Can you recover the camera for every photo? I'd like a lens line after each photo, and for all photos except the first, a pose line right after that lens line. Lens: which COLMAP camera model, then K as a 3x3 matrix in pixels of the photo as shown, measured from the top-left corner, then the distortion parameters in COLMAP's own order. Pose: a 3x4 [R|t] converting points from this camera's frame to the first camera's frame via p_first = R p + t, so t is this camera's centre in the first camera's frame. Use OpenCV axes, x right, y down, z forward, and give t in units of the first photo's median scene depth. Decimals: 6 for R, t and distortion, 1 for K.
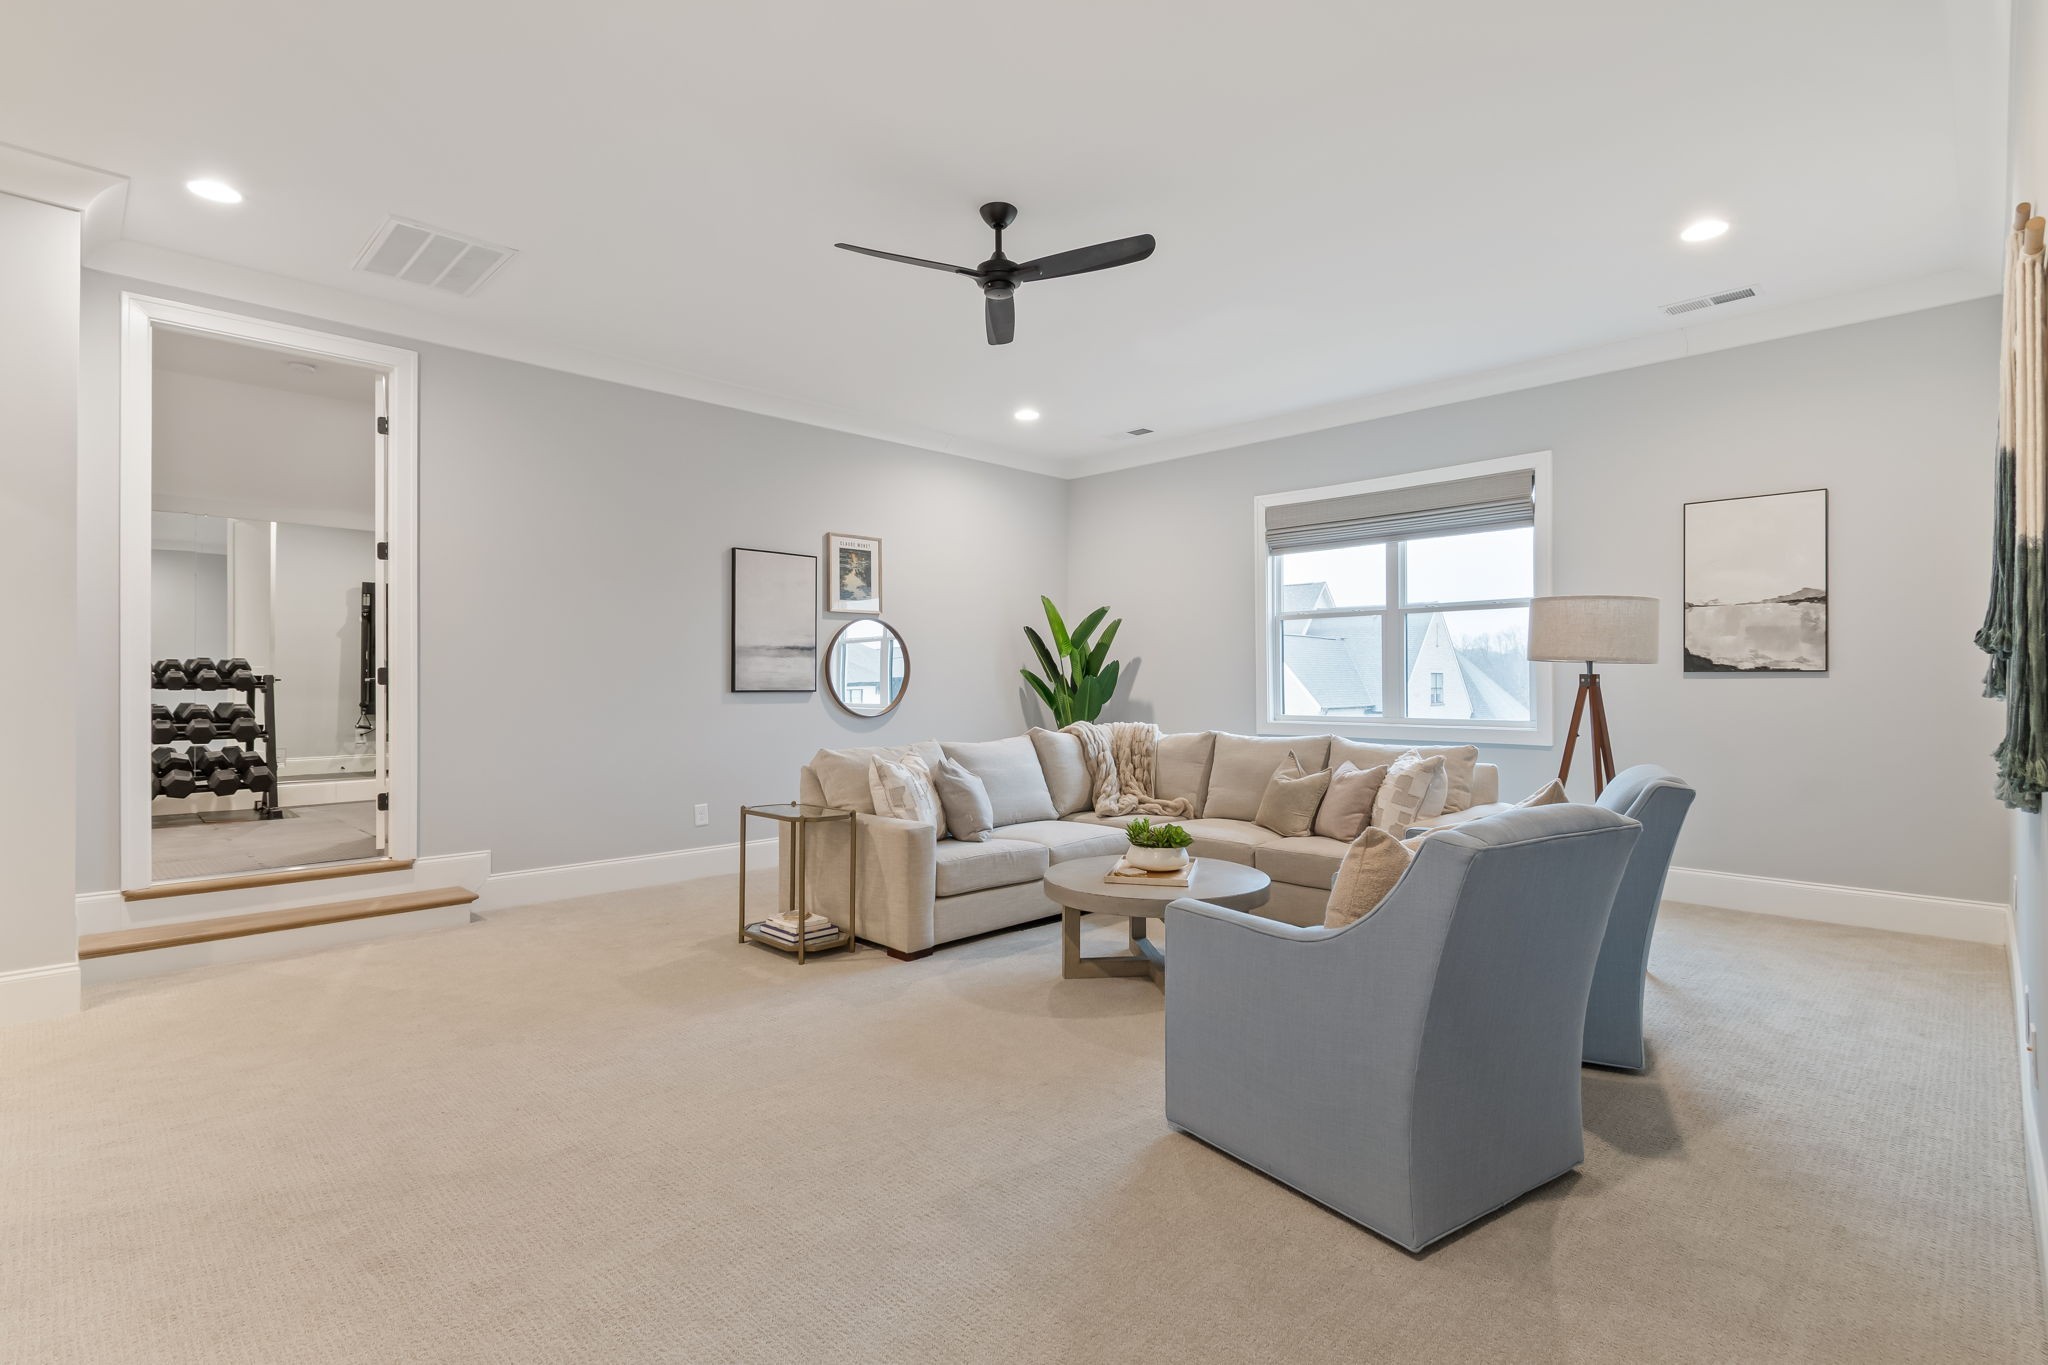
lens RADIAL K [[970.2, 0, 1024.0], [0, 970.2, 682.5], [0, 0, 1]] dist [0.001671, 0.000094]
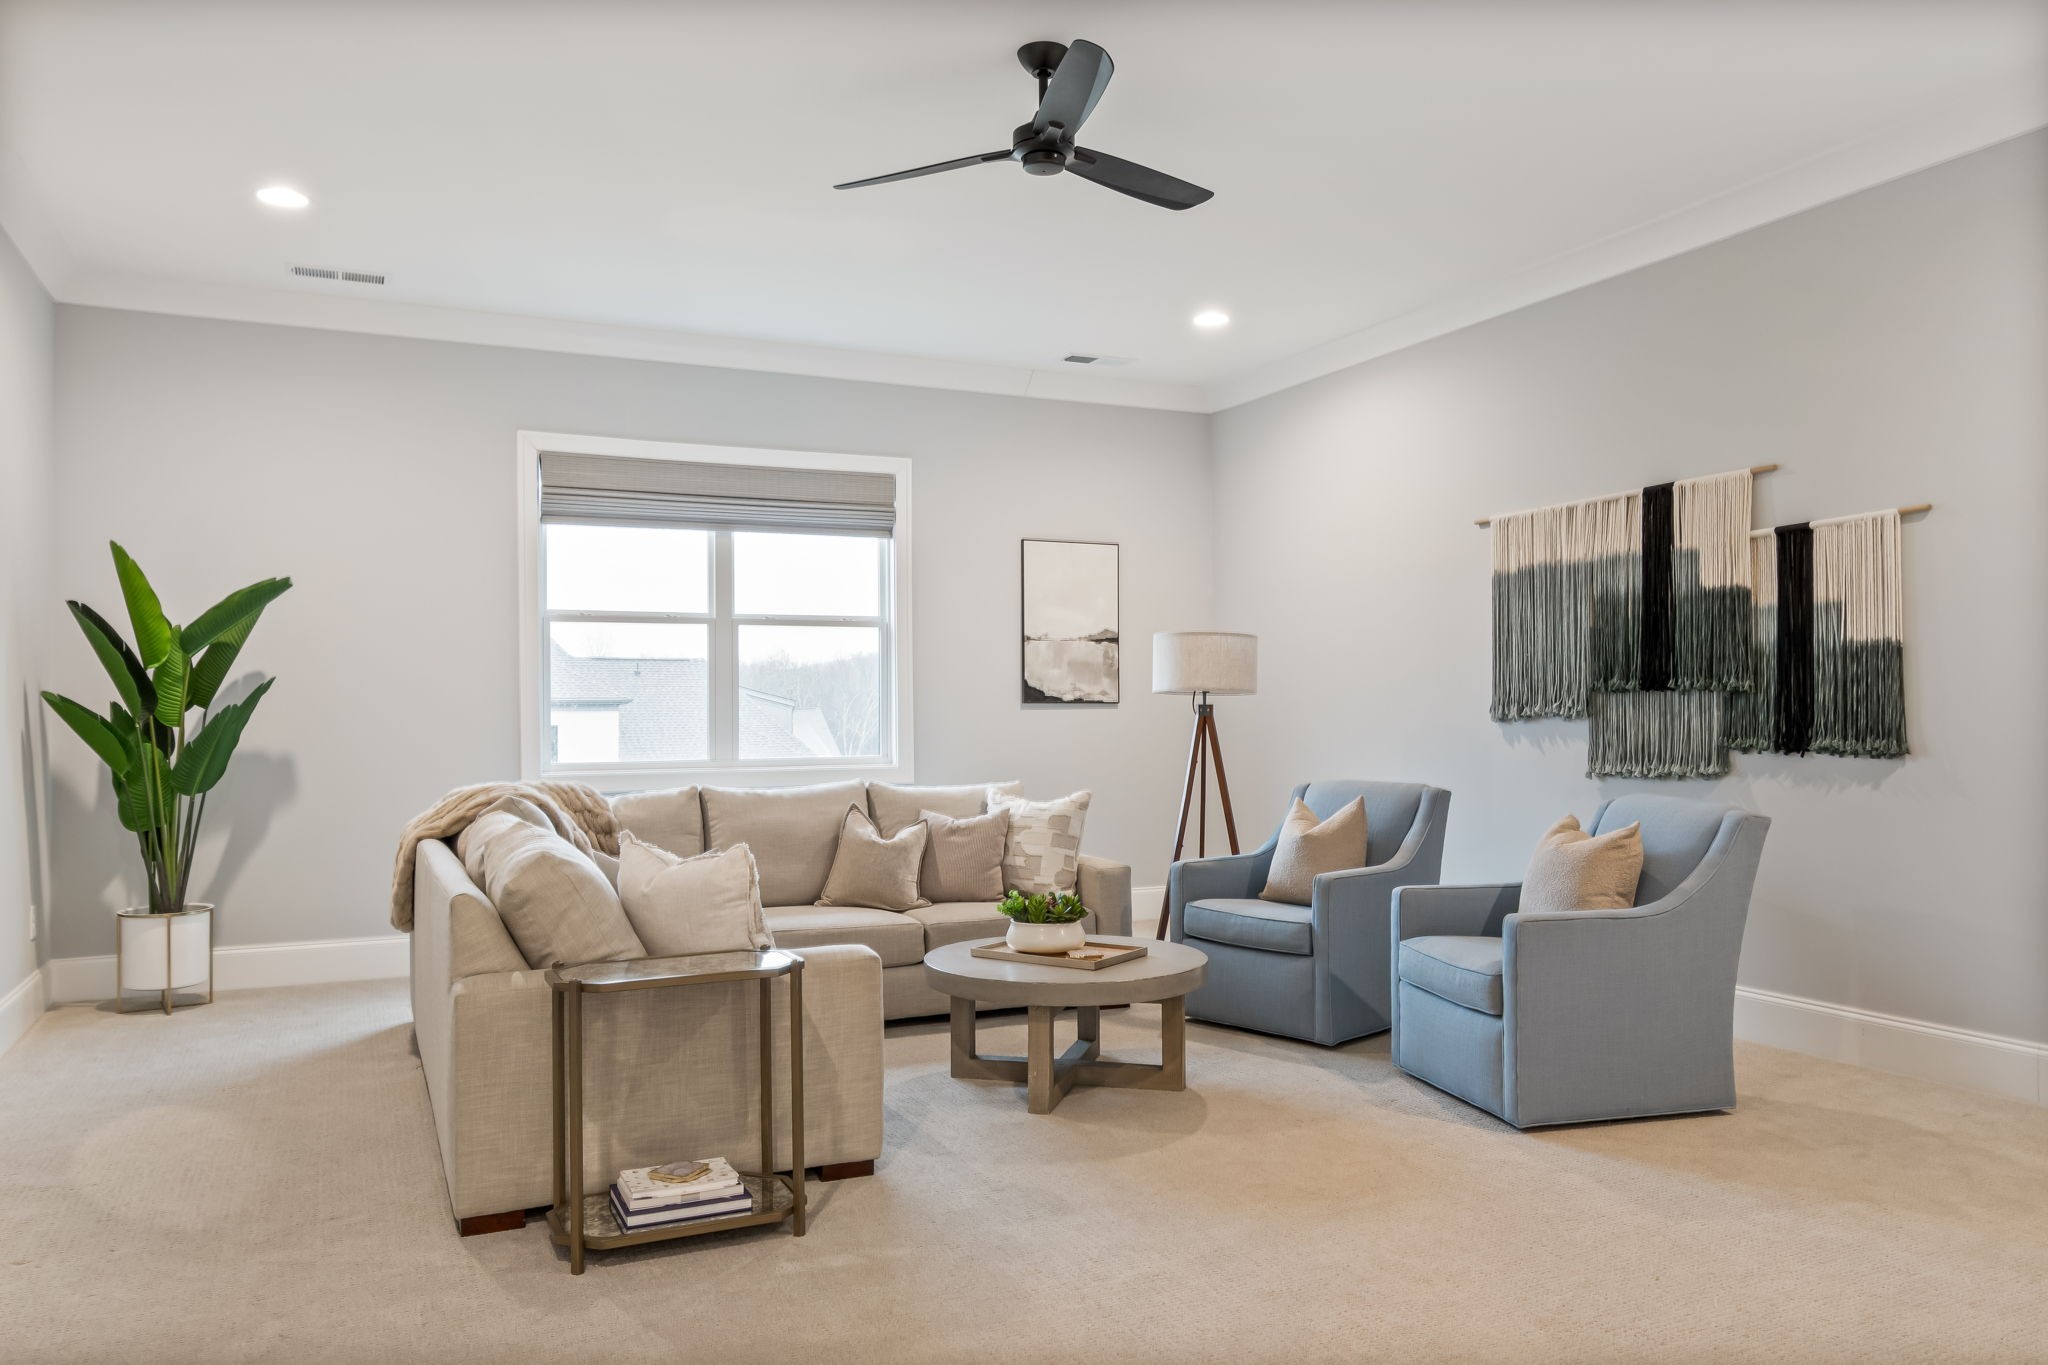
lens RADIAL K [[1440.5, 0, 1024.0], [0, 1440.5, 682.5], [0, 0, 1]] dist [-0.003447, -0.001249]
pose [[0.349735, 0.018615, 0.936664, -0.765441], [0.005345, 0.999747, -0.021865, 0.000722], [-0.936833, 0.012653, 0.349547, 0.487838]]
